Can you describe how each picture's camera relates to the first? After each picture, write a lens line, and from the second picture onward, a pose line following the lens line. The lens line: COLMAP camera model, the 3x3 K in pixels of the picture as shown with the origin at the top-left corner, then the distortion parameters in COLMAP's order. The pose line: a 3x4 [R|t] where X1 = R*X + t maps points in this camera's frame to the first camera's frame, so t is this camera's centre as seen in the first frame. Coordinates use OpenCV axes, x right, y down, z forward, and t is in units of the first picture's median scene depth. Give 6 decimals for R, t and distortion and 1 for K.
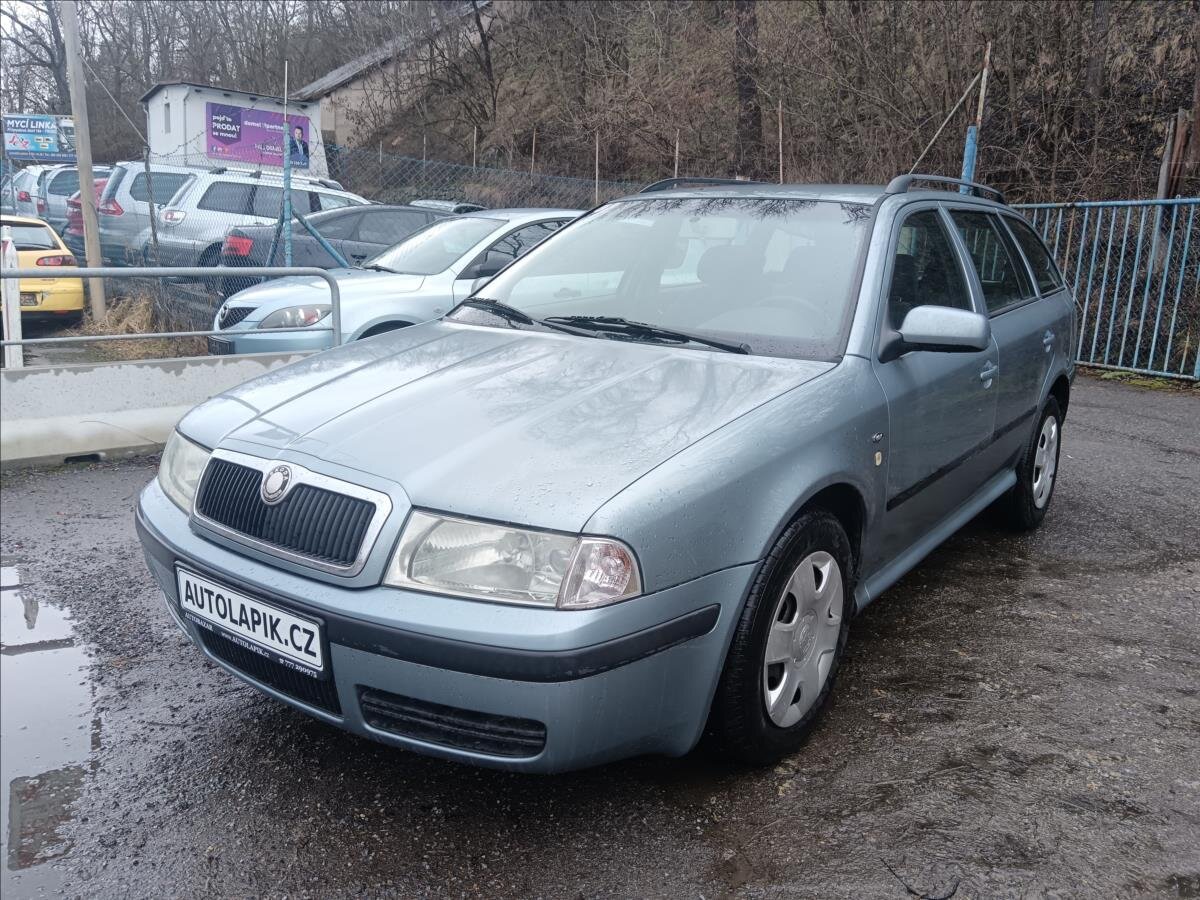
lens RADIAL K [[935.3, 0, 598.9], [0, 935.3, 450.0], [0, 0, 1]] dist [0.002002, -0.007205]
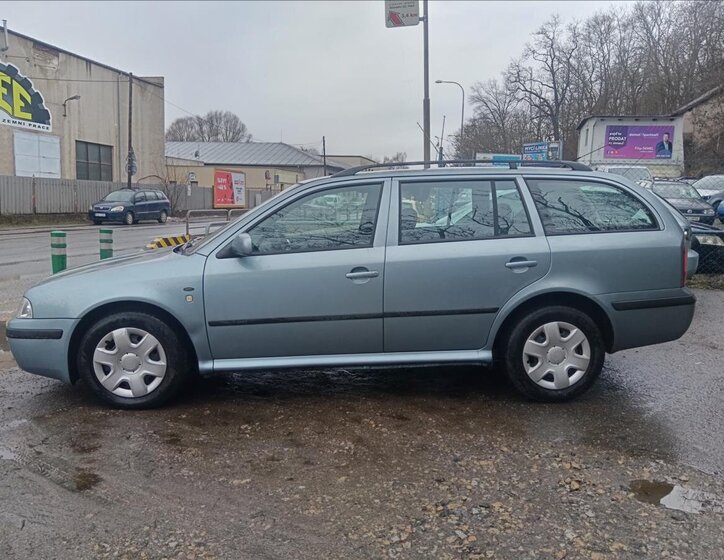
lens RADIAL K [[581.1, 0, 362.0], [0, 581.1, 280.0], [0, 0, 1]] dist [0.004955, -0.006347]
pose [[0.641940, 0.069579, -0.763591, 0.340537], [-0.142192, 0.989403, -0.029384, -0.011061], [0.753455, 0.127440, 0.645031, 0.083863]]
